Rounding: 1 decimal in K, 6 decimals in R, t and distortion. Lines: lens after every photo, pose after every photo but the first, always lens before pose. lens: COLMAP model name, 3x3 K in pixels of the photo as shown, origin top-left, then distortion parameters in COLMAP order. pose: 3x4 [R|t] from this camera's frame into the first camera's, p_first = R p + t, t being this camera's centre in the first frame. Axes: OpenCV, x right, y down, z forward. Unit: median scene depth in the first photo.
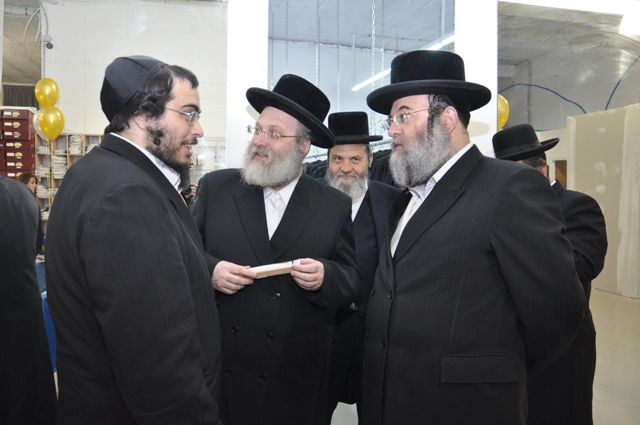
lens RADIAL K [[486.9, 0, 319.7], [0, 486.9, 210.9], [0, 0, 1]] dist [-0.043478, -0.000932]
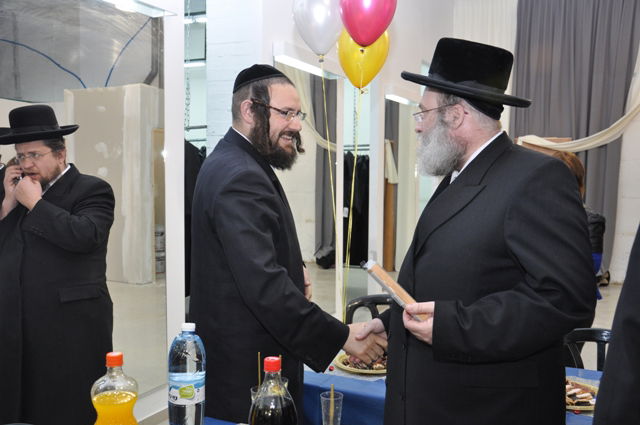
lens RADIAL K [[667.3, 0, 319.8], [0, 667.3, 212.3], [0, 0, 1]] dist [-0.026971, 0.000000]
pose [[0.661154, -0.038739, 0.749249, -0.106458], [0.032823, 0.999203, 0.022698, 0.017010], [-0.749532, 0.009586, 0.661899, -0.169237]]
